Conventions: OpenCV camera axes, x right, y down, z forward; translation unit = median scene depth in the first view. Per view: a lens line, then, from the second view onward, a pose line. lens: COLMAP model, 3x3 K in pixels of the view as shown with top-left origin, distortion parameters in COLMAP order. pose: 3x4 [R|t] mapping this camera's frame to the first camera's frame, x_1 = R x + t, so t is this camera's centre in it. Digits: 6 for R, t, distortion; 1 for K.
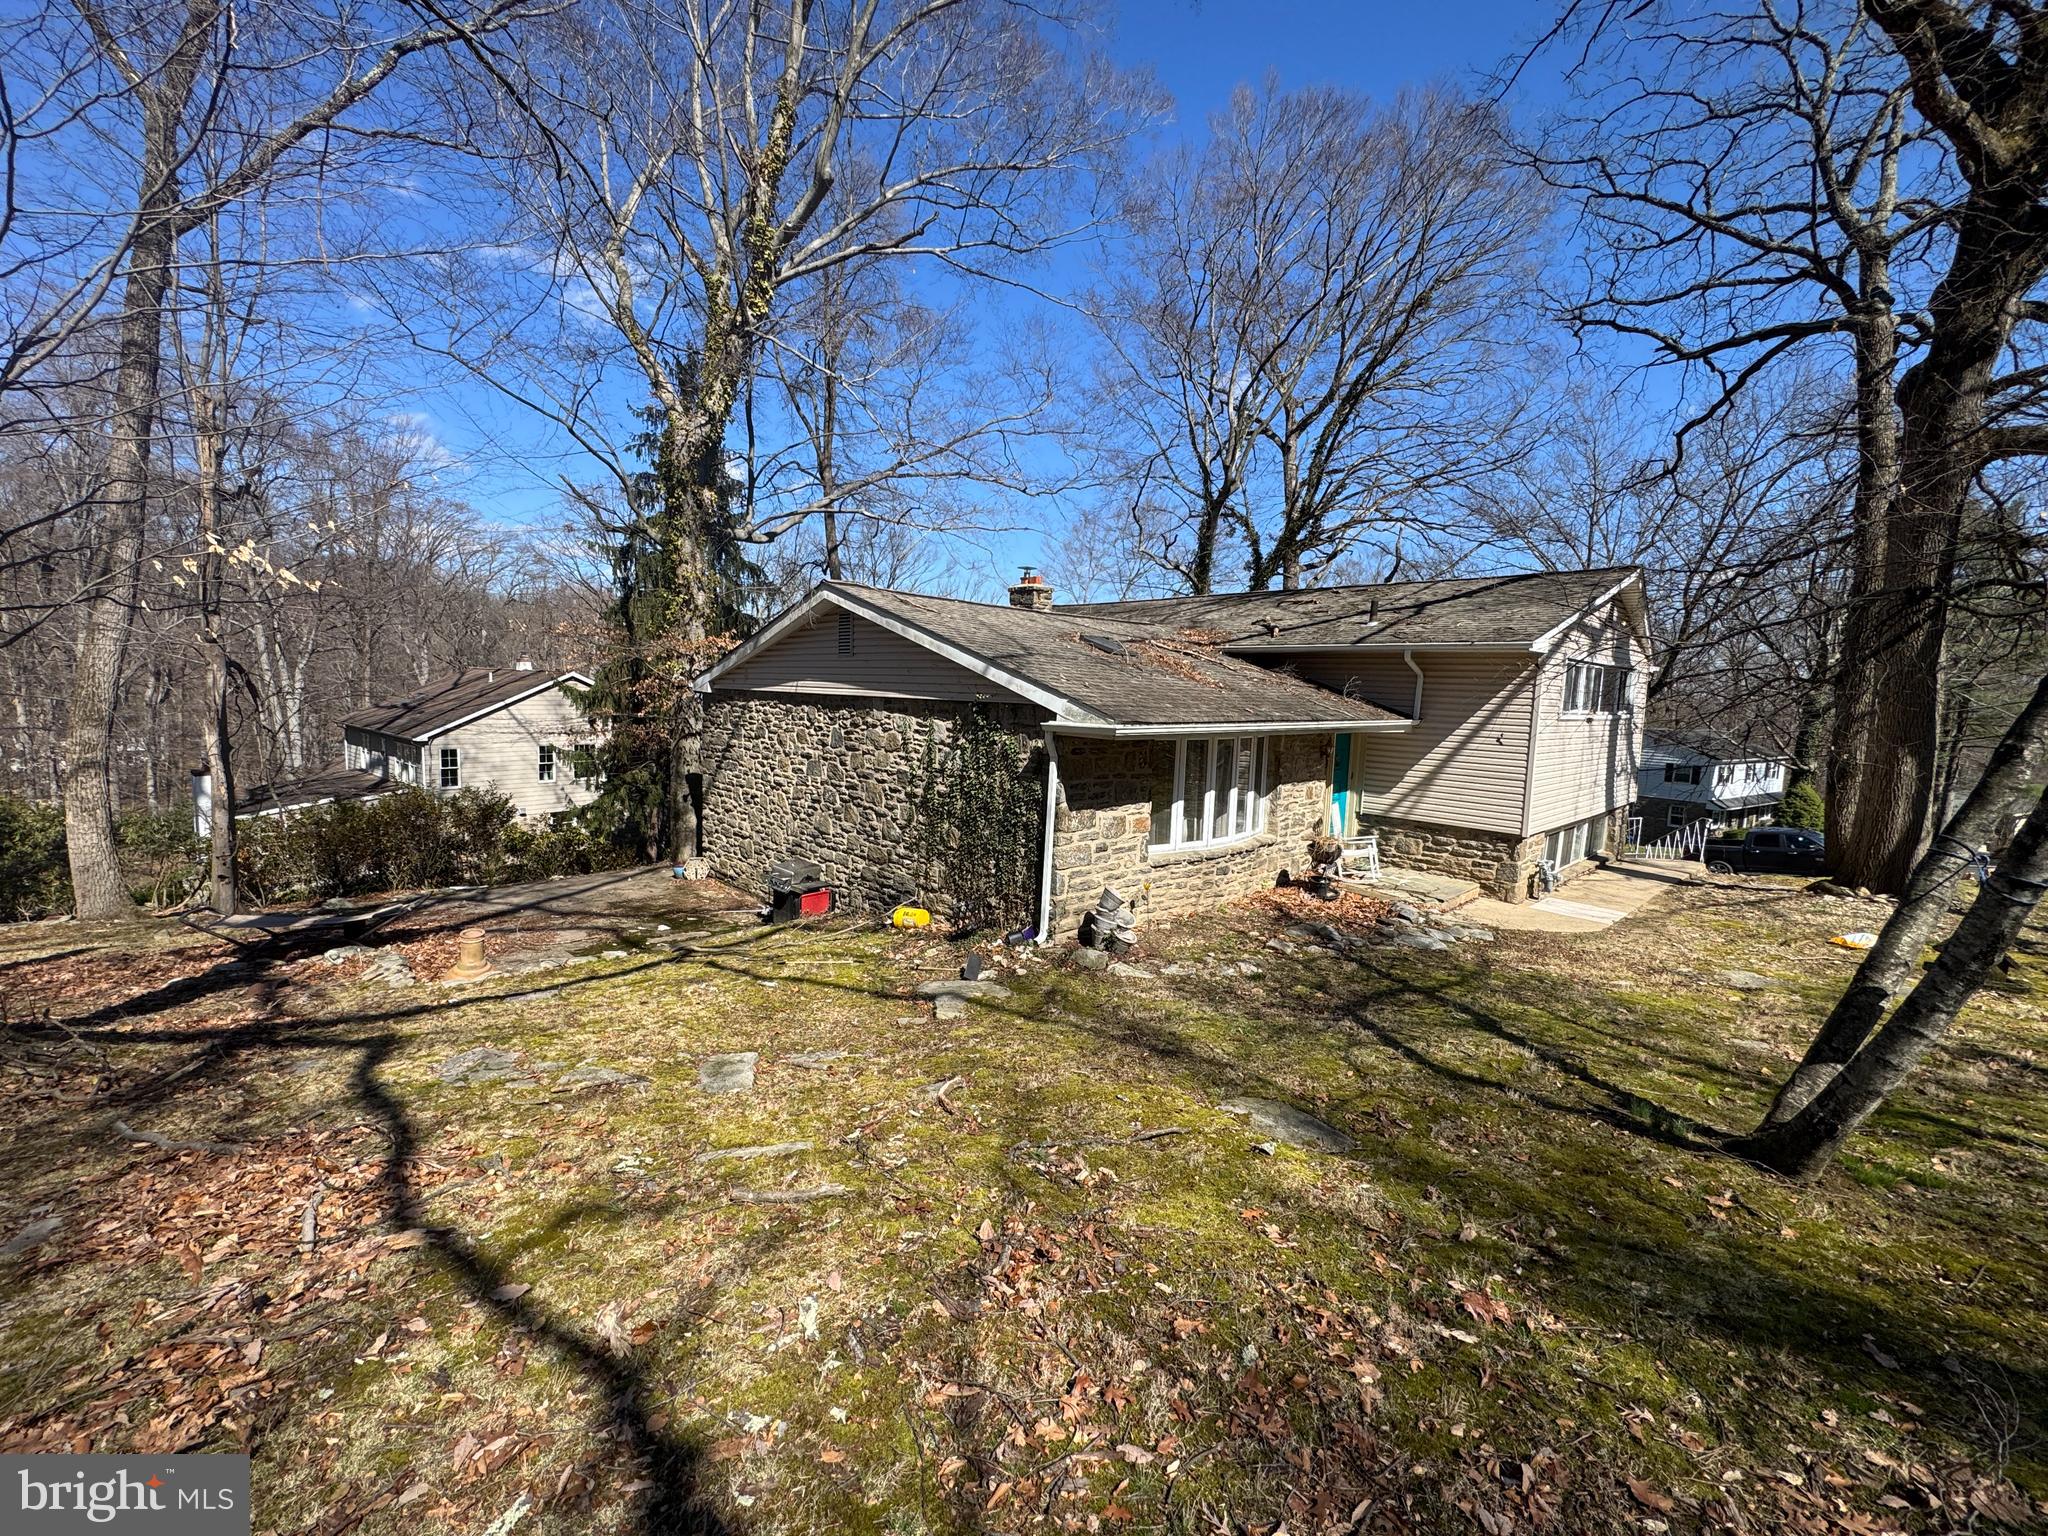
lens RADIAL K [[817.1, 0, 1022.4], [0, 817.1, 767.0], [0, 0, 1]] dist [0.000839, -0.001023]
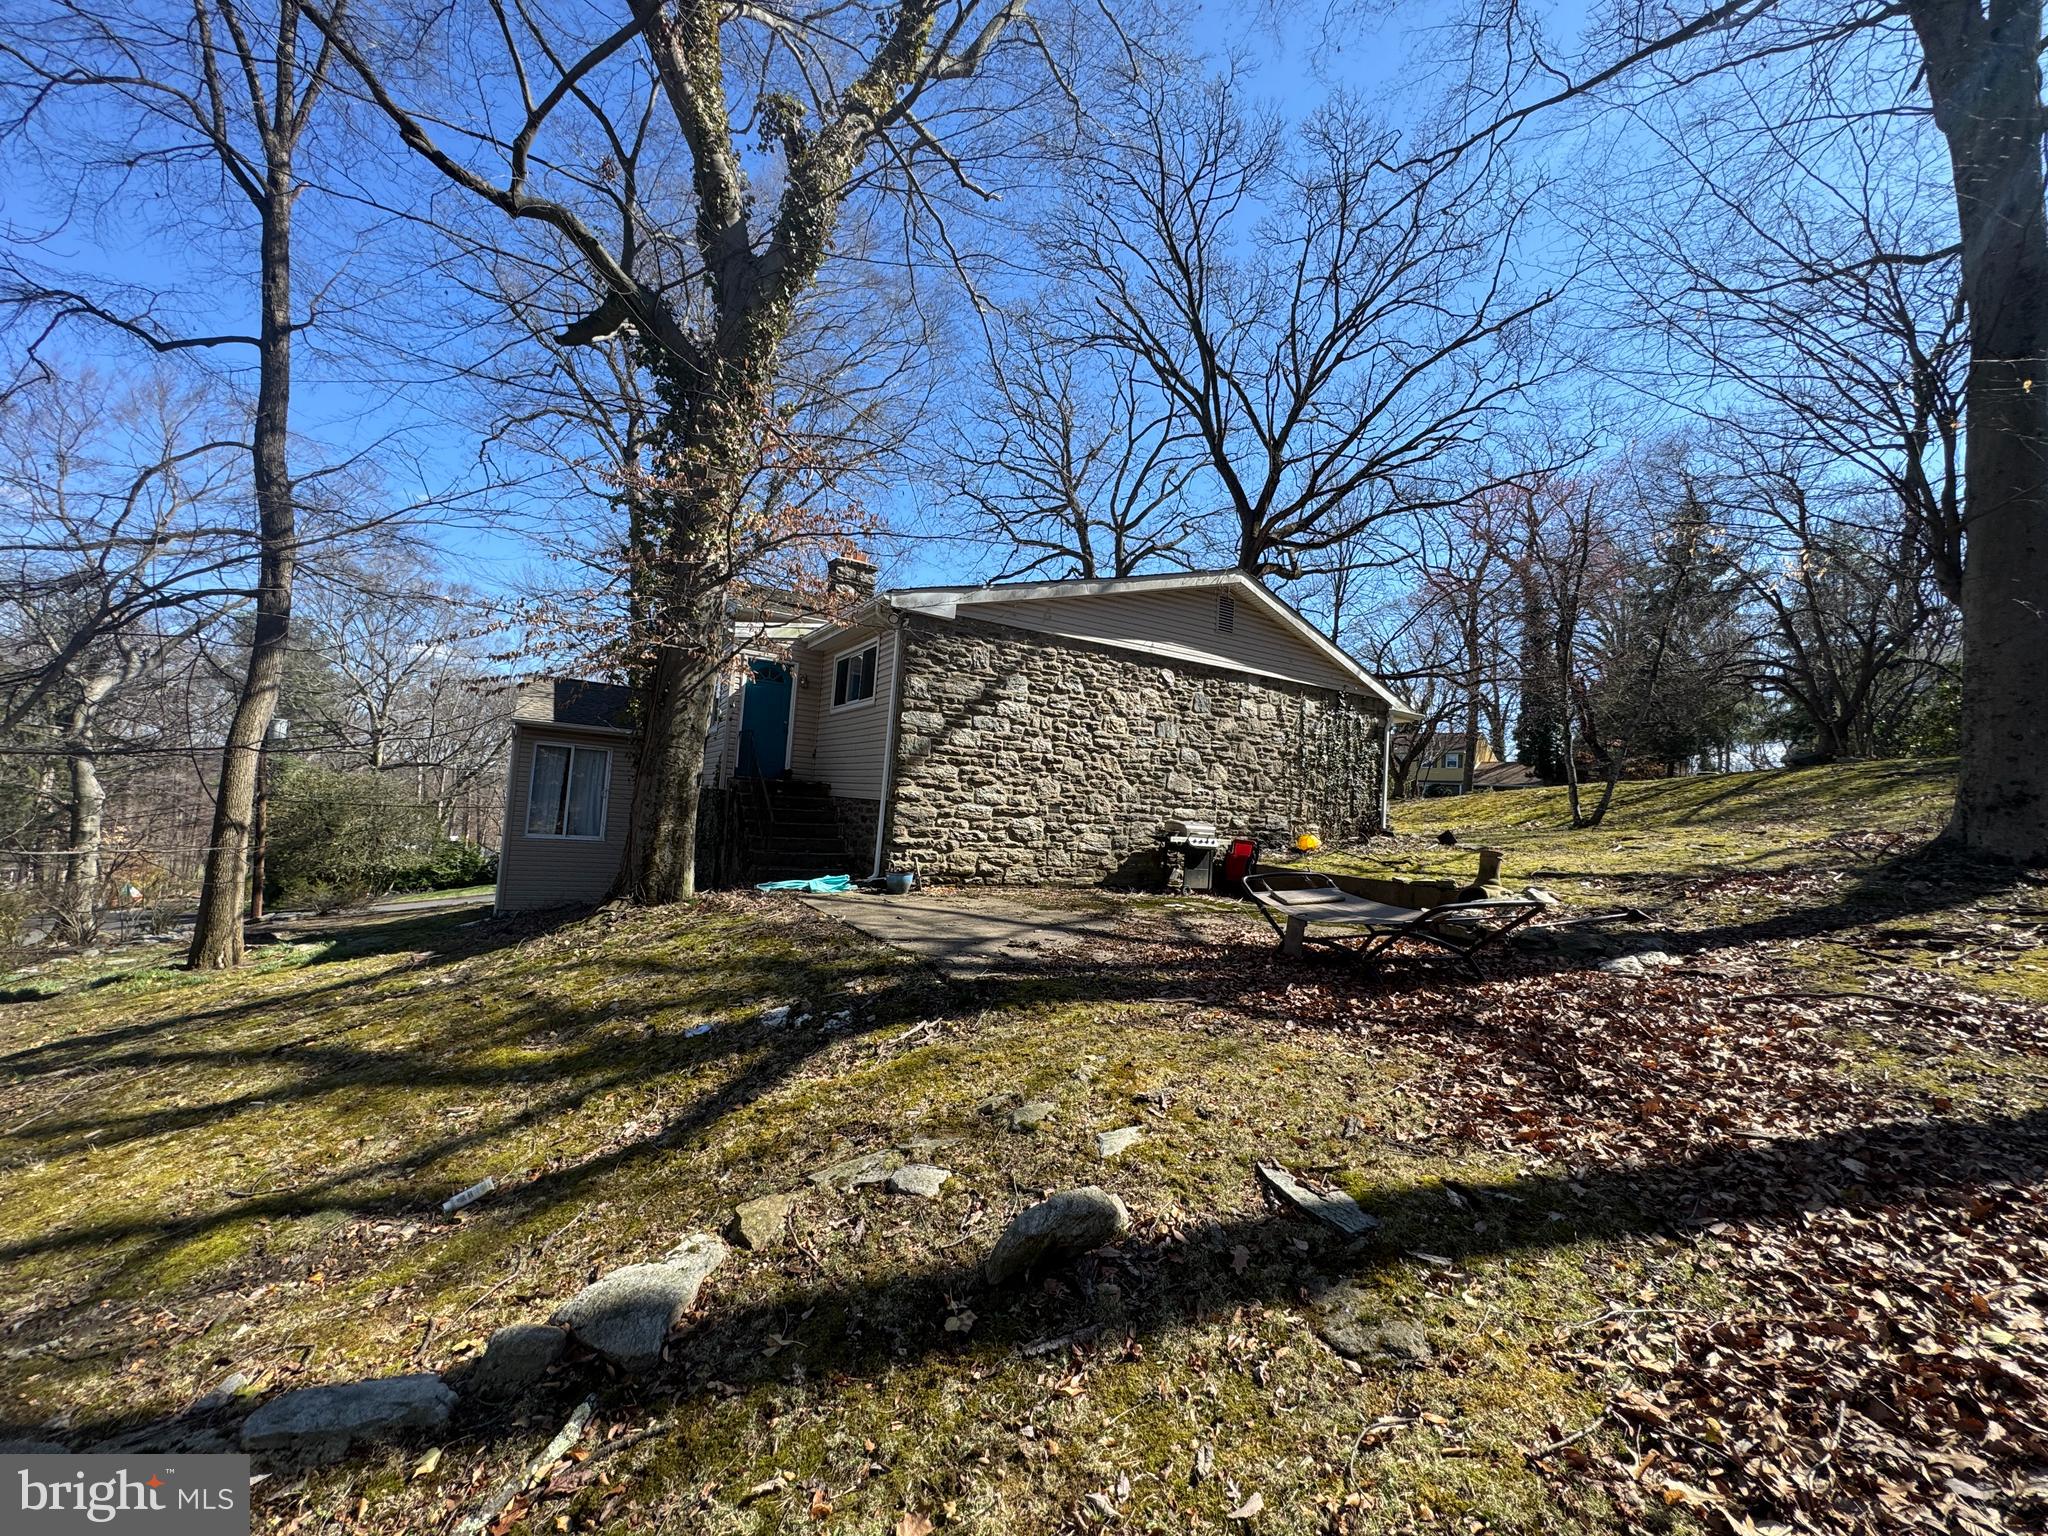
lens RADIAL K [[817.1, 0, 1028.0], [0, 817.1, 761.1], [0, 0, 1]] dist [0.000839, -0.001023]
pose [[0.215201, 0.046498, 0.975462, -1.301971], [0.031712, 0.998006, -0.054568, 0.090681], [-0.976055, 0.042677, 0.213298, 0.969411]]
